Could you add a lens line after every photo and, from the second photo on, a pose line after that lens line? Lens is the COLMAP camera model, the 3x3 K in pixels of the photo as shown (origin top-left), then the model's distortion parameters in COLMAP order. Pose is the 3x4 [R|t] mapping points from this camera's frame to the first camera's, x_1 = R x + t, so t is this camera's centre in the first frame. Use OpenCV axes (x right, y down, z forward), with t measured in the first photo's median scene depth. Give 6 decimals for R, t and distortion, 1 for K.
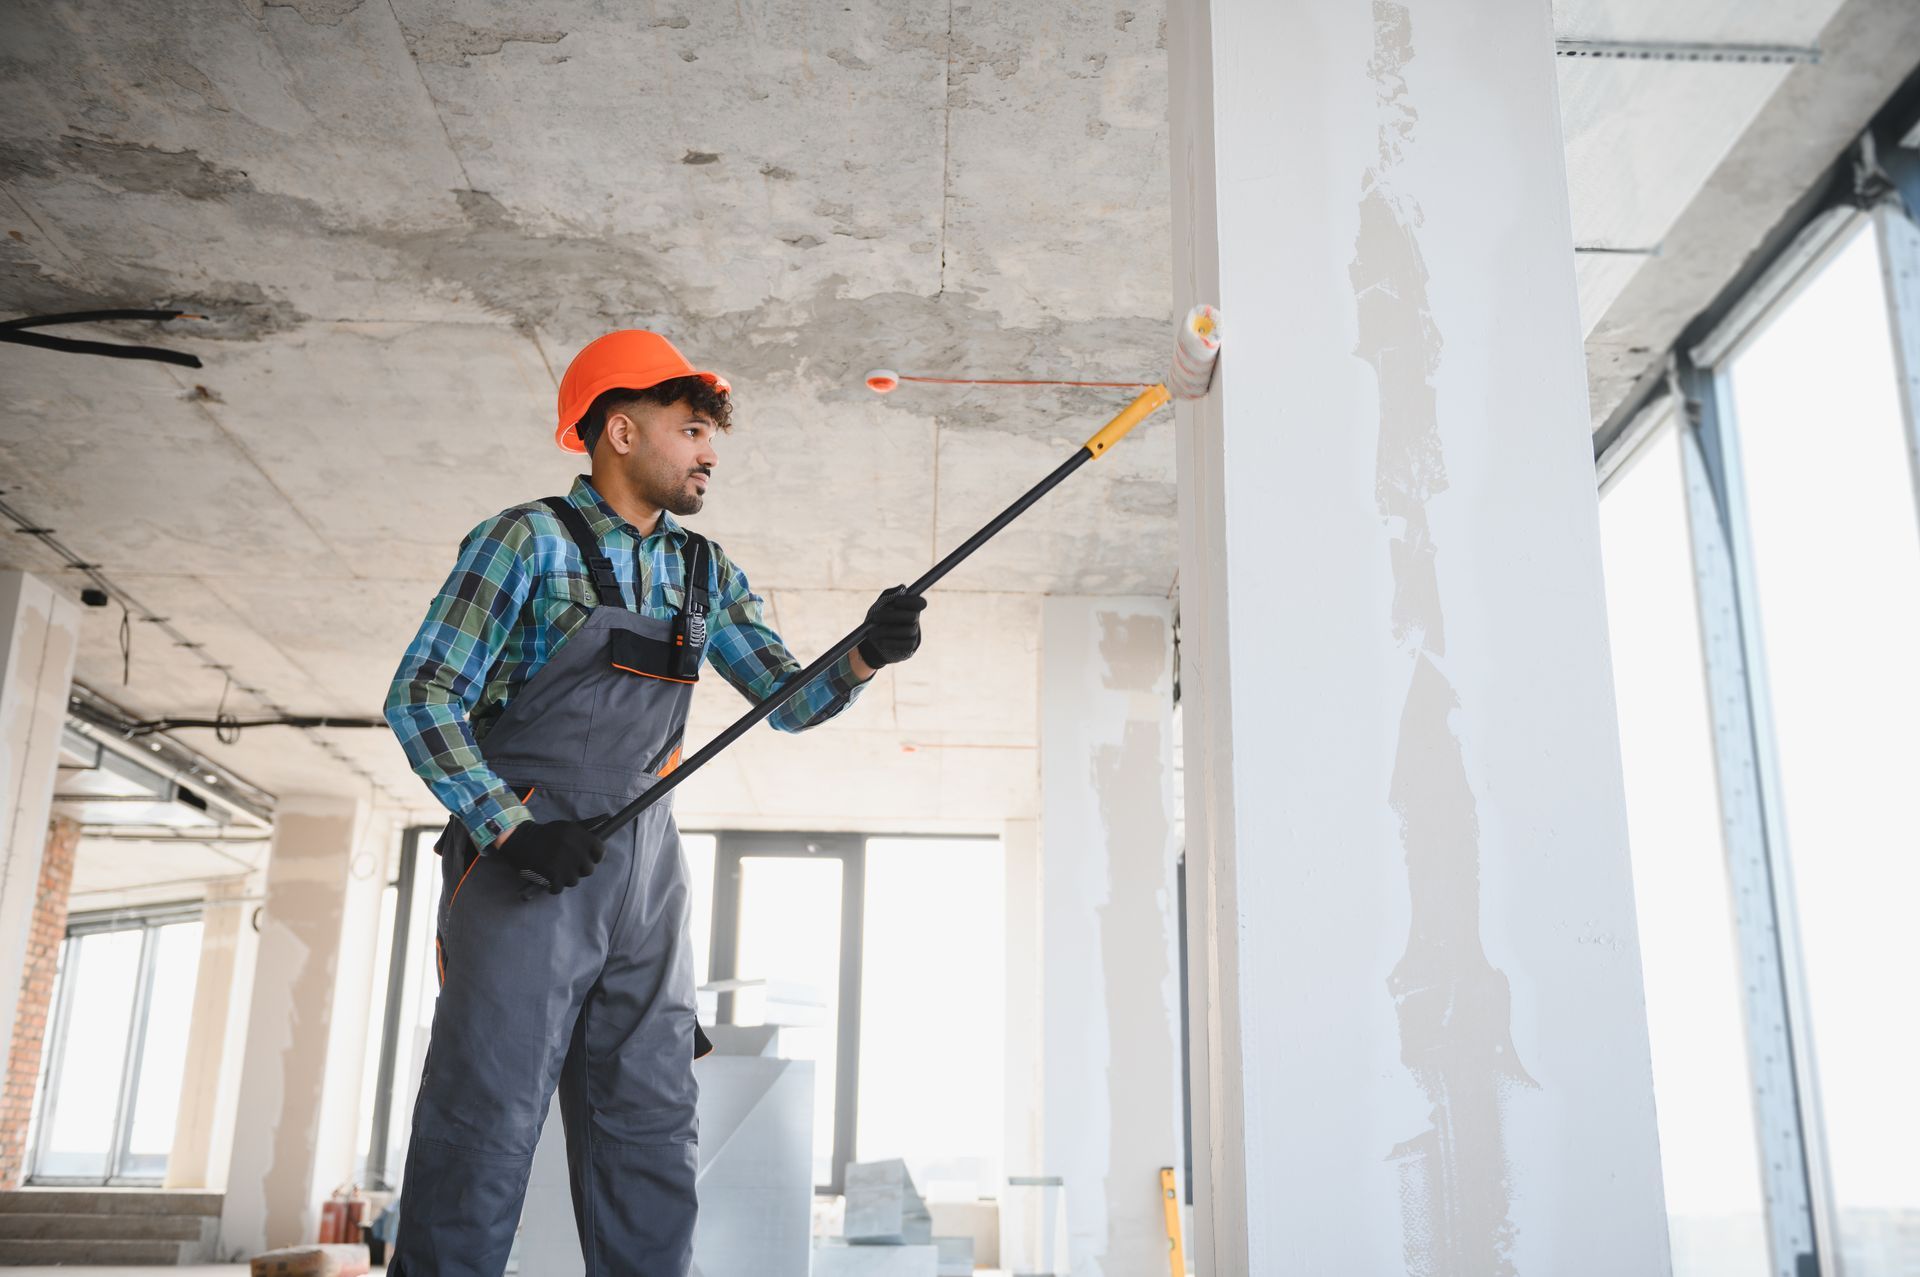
lens RADIAL K [[1840.1, 0, 960.0], [0, 1840.1, 638.5], [0, 0, 1]] dist [0.052174, -0.003933]
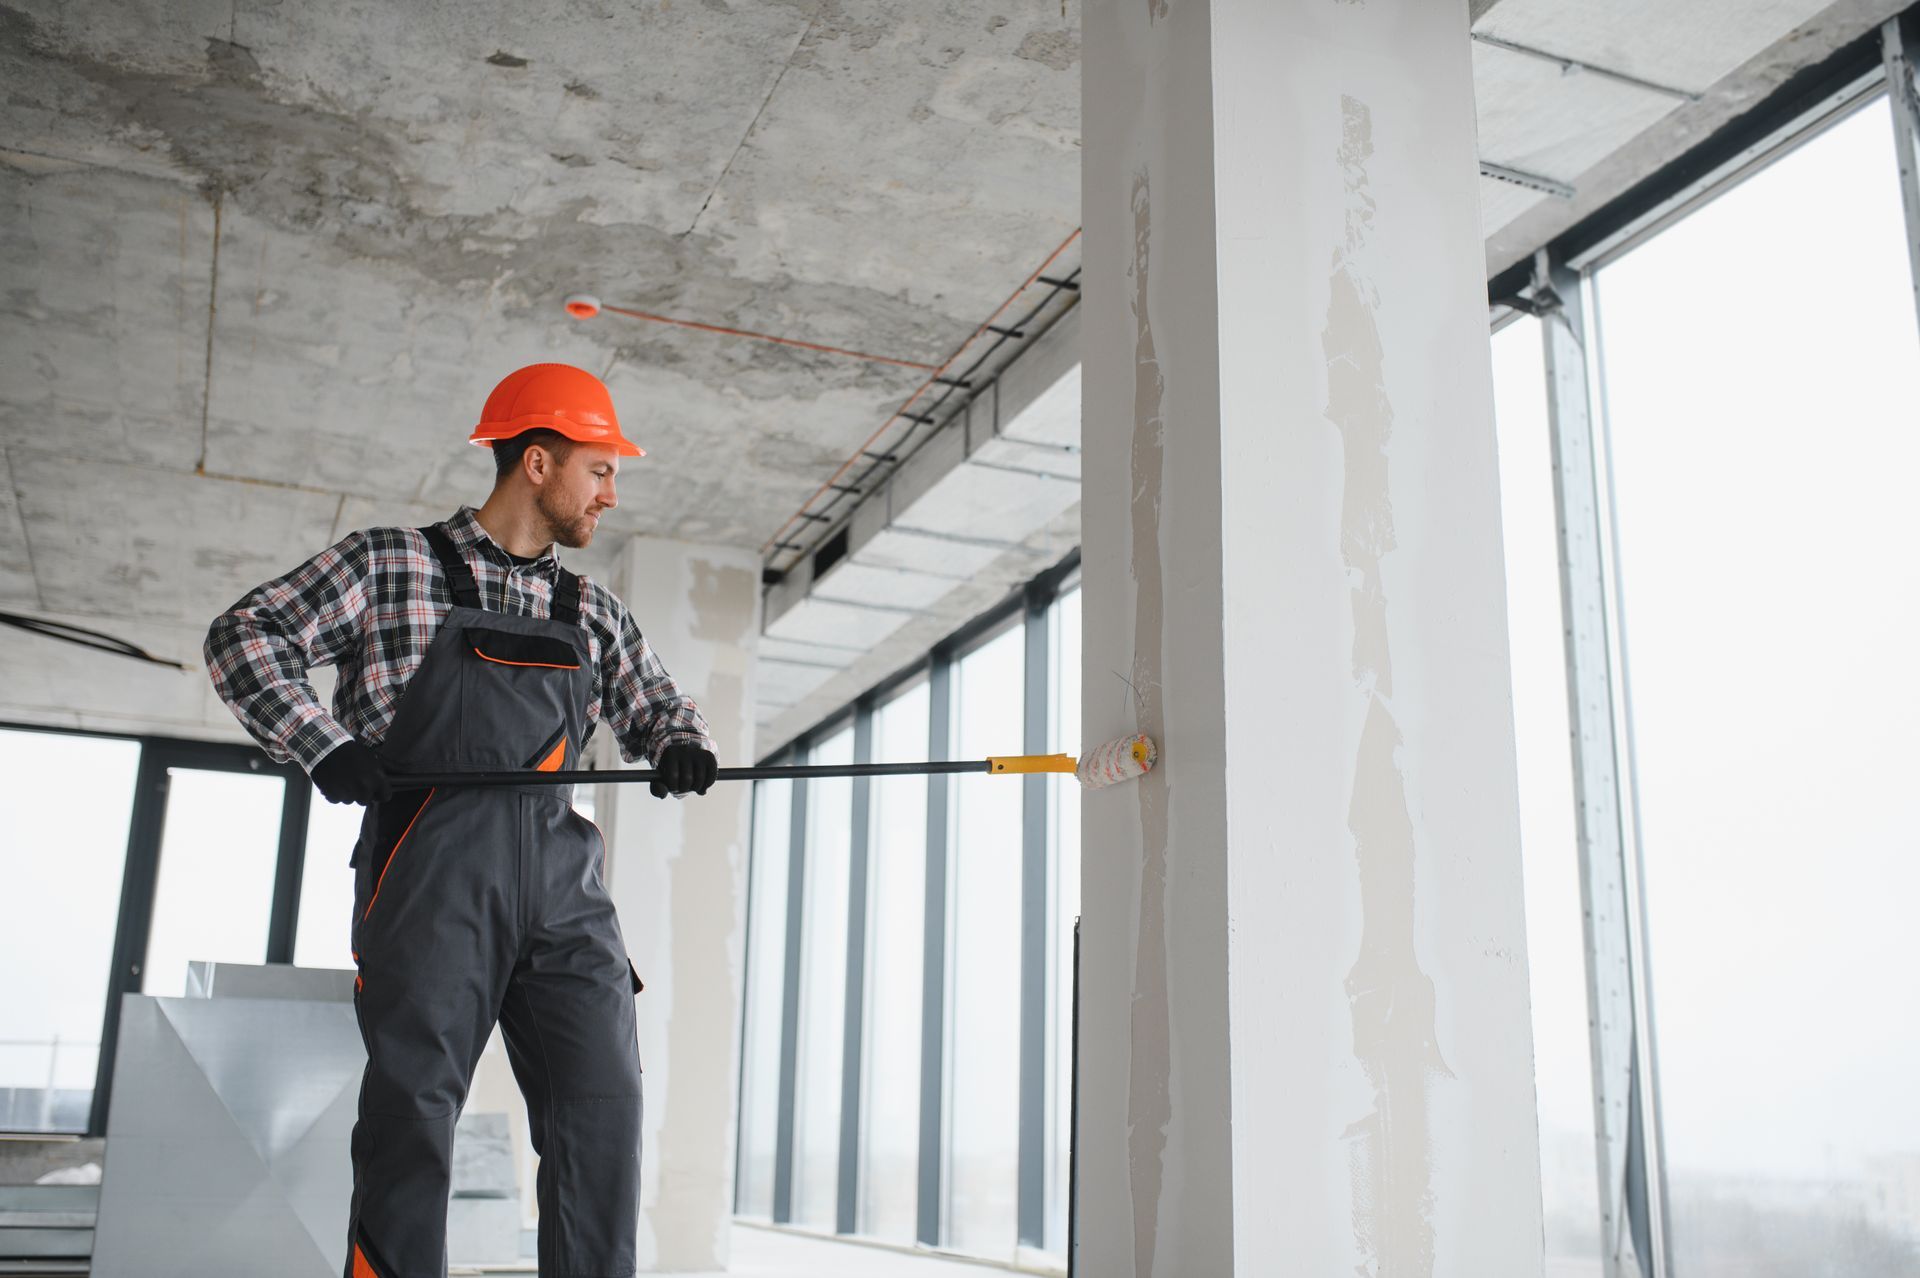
lens RADIAL K [[1916.1, 0, 960.0], [0, 1916.1, 639.0], [0, 0, 1]] dist [-0.042401, 0.106248]
pose [[0.933575, 0.097616, 0.344831, -0.208336], [-0.110757, 0.993674, 0.018564, -0.010153], [-0.340838, -0.055524, 0.938481, -0.004443]]
